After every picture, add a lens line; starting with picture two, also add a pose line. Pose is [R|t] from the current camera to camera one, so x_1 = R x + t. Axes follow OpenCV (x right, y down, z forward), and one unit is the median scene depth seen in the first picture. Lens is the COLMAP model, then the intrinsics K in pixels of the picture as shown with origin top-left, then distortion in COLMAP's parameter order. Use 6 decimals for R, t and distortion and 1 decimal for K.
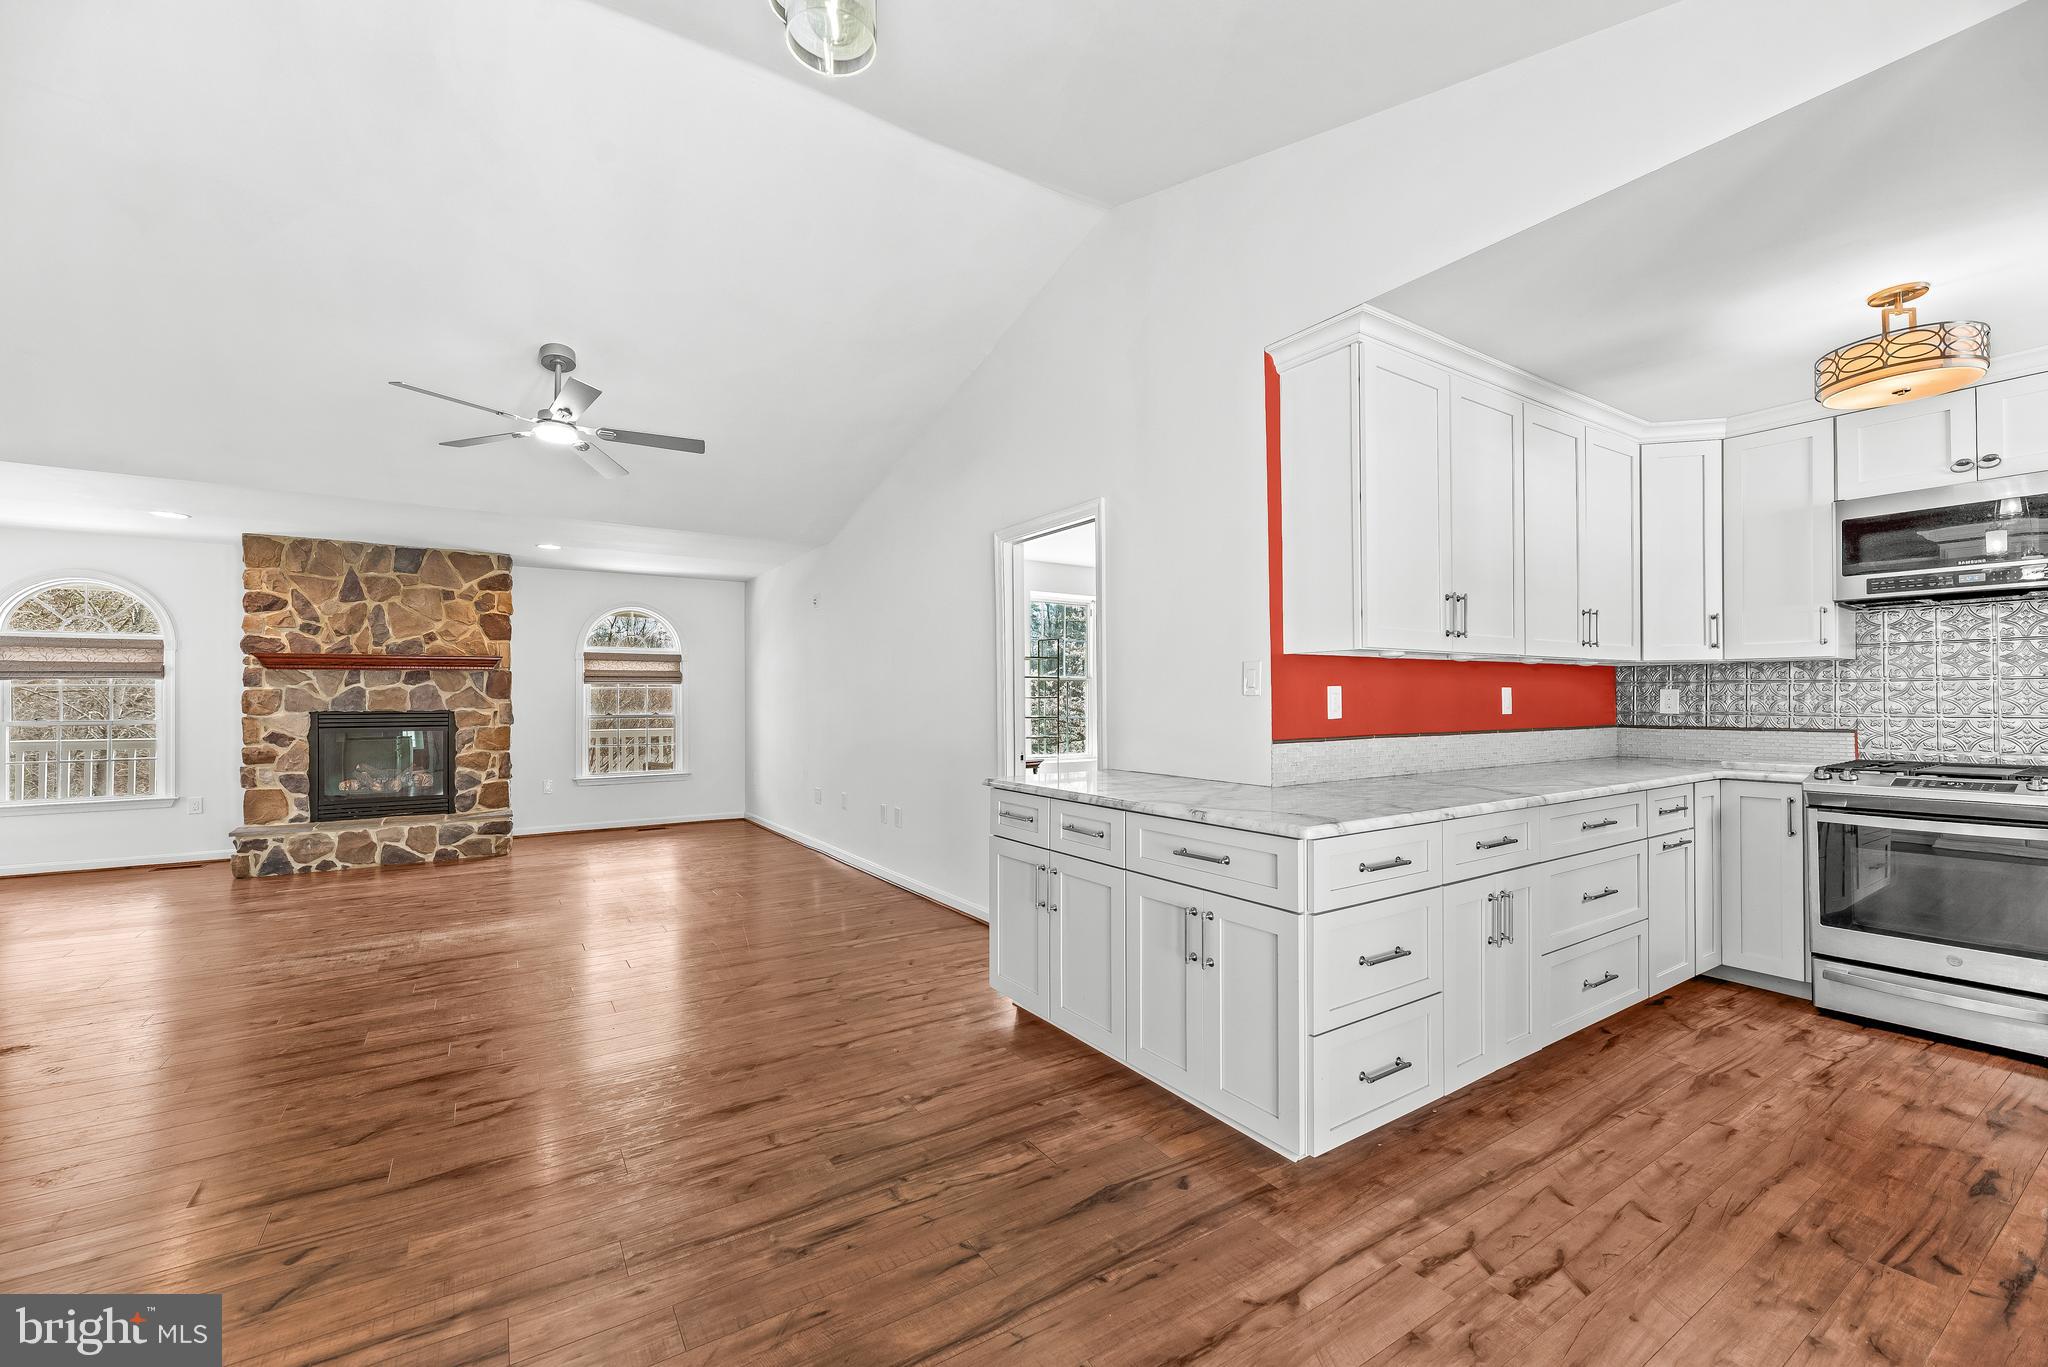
lens RADIAL K [[829.9, 0, 1017.9], [0, 829.9, 695.8], [0, 0, 1]] dist [0.001901, -0.000683]
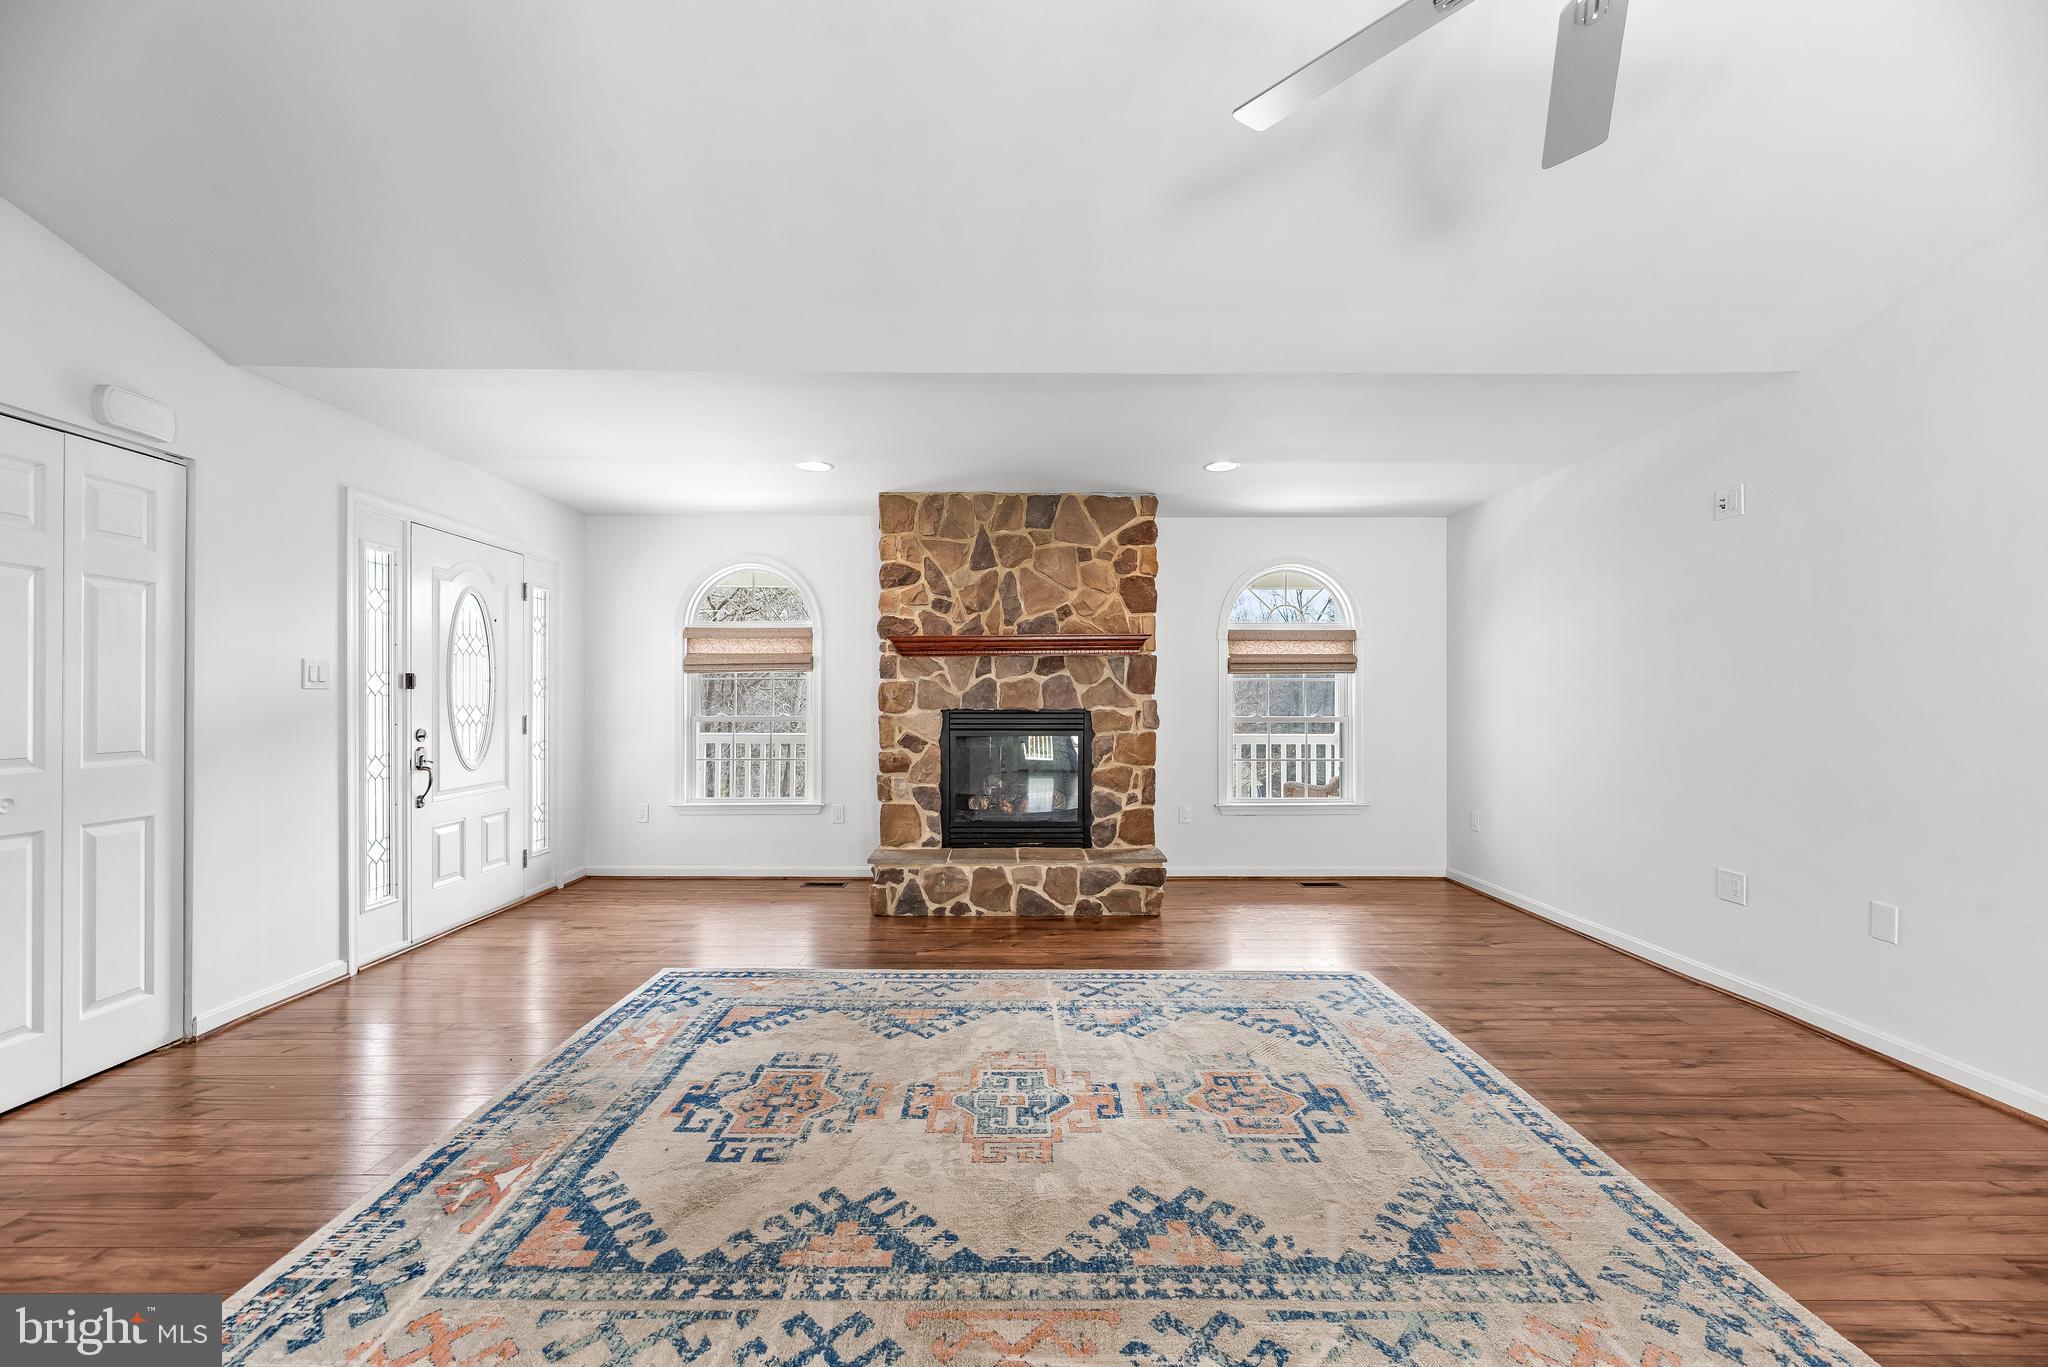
lens RADIAL K [[829.9, 0, 1012.1], [0, 829.9, 692.5], [0, 0, 1]] dist [0.001901, -0.000683]
pose [[0.839141, 0.000678, -0.543913, -0.543044], [-0.001177, 0.999999, -0.000569, 0.005116], [0.543912, 0.001117, 0.839141, 0.551625]]
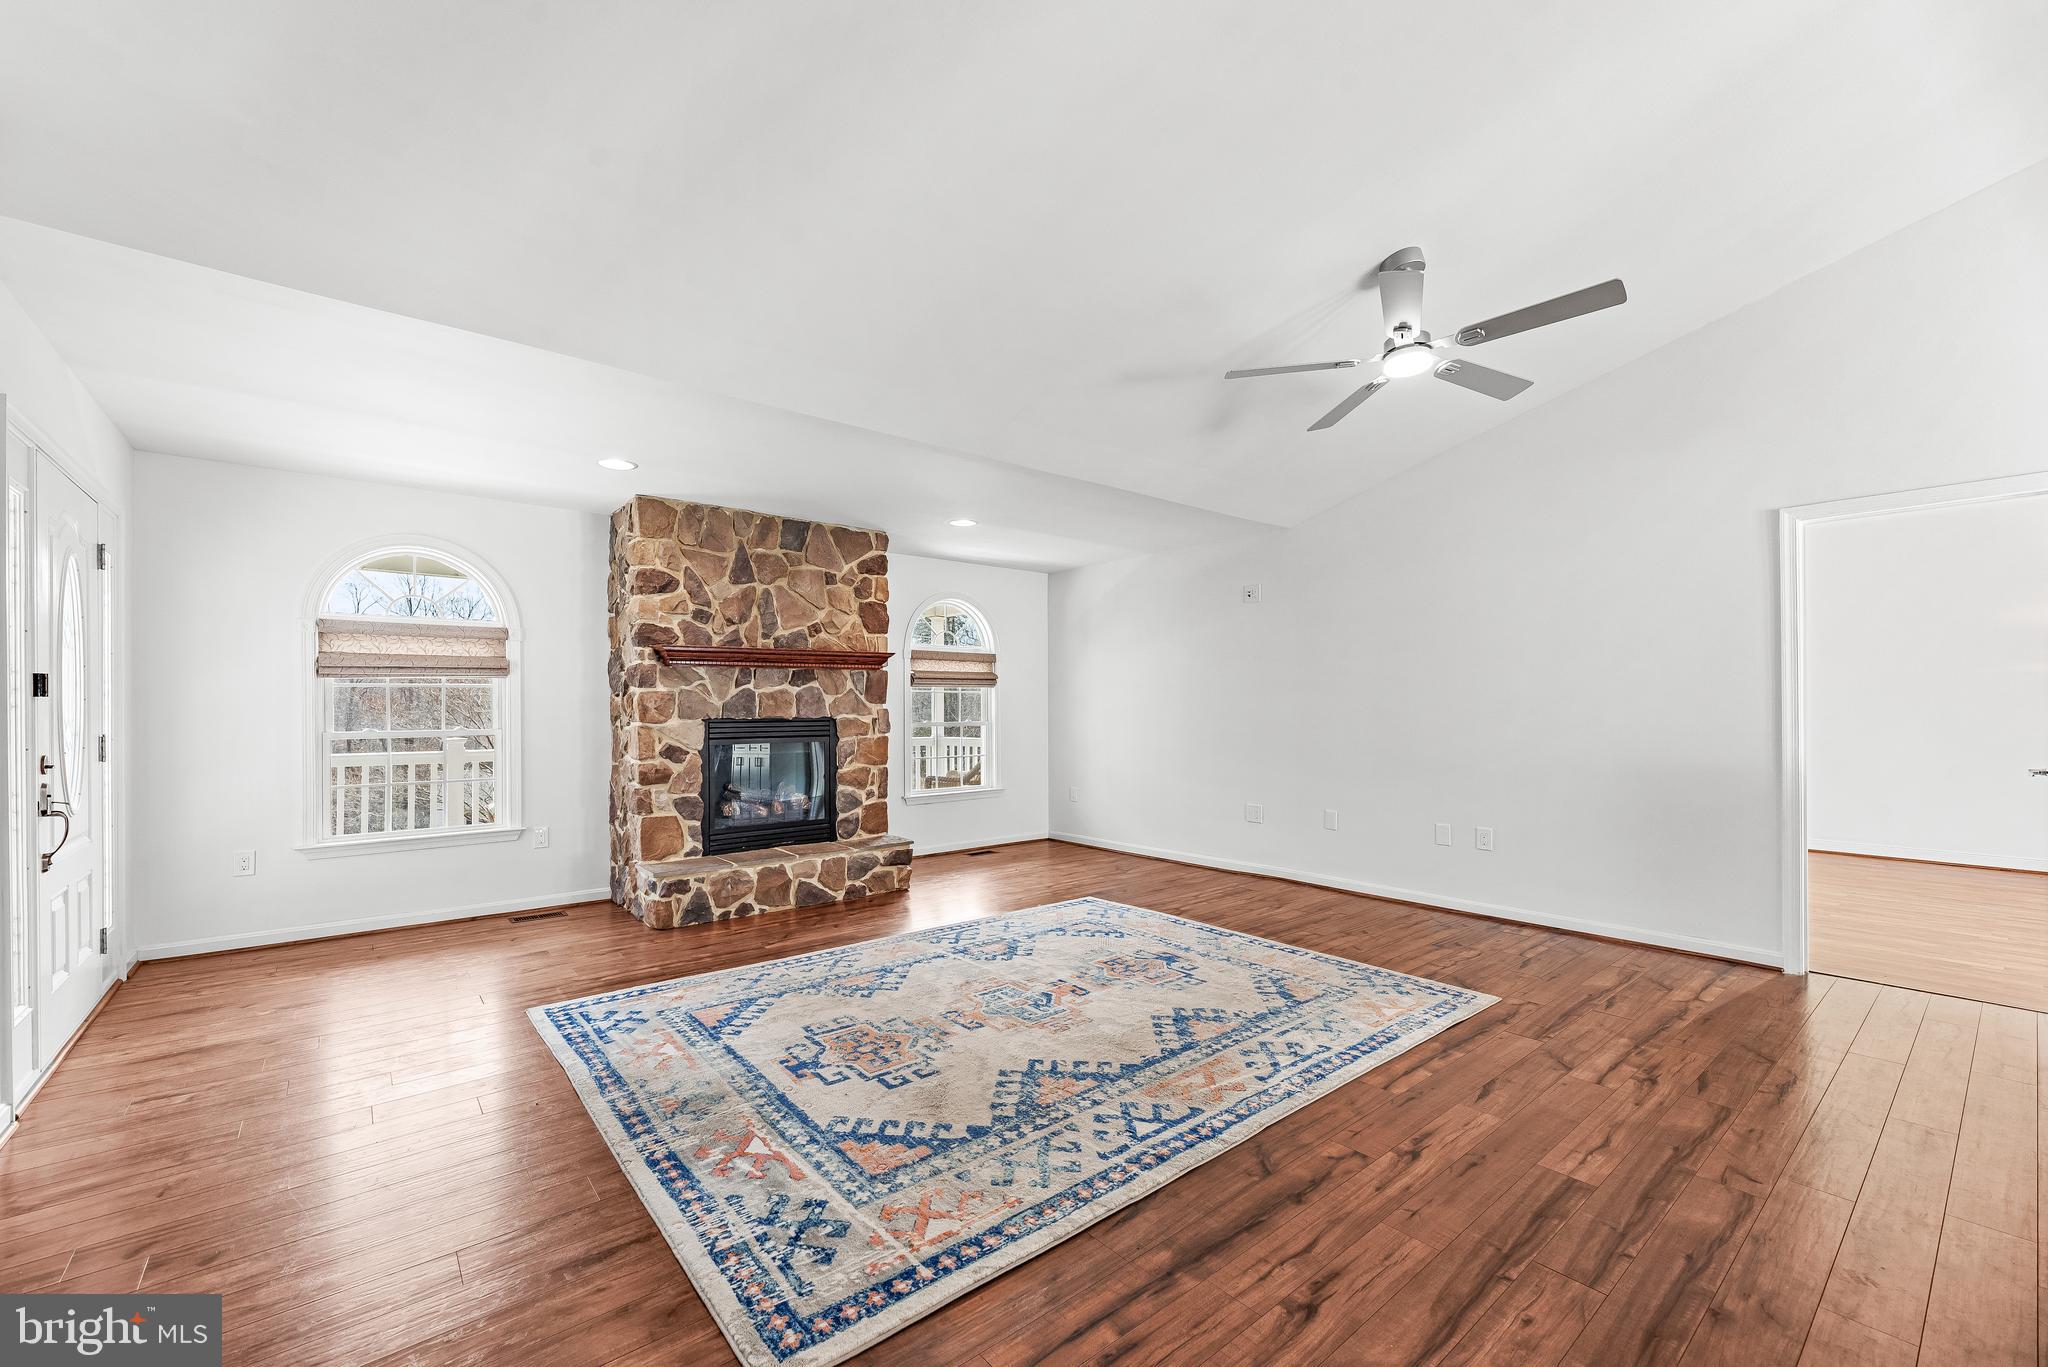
lens RADIAL K [[829.9, 0, 1019.2], [0, 829.9, 709.1], [0, 0, 1]] dist [0.001901, -0.000683]
pose [[0.993442, 0.000798, 0.114337, -0.960875], [-0.001640, 0.999972, 0.007271, 0.004727], [-0.114328, -0.007411, 0.993415, 0.247811]]
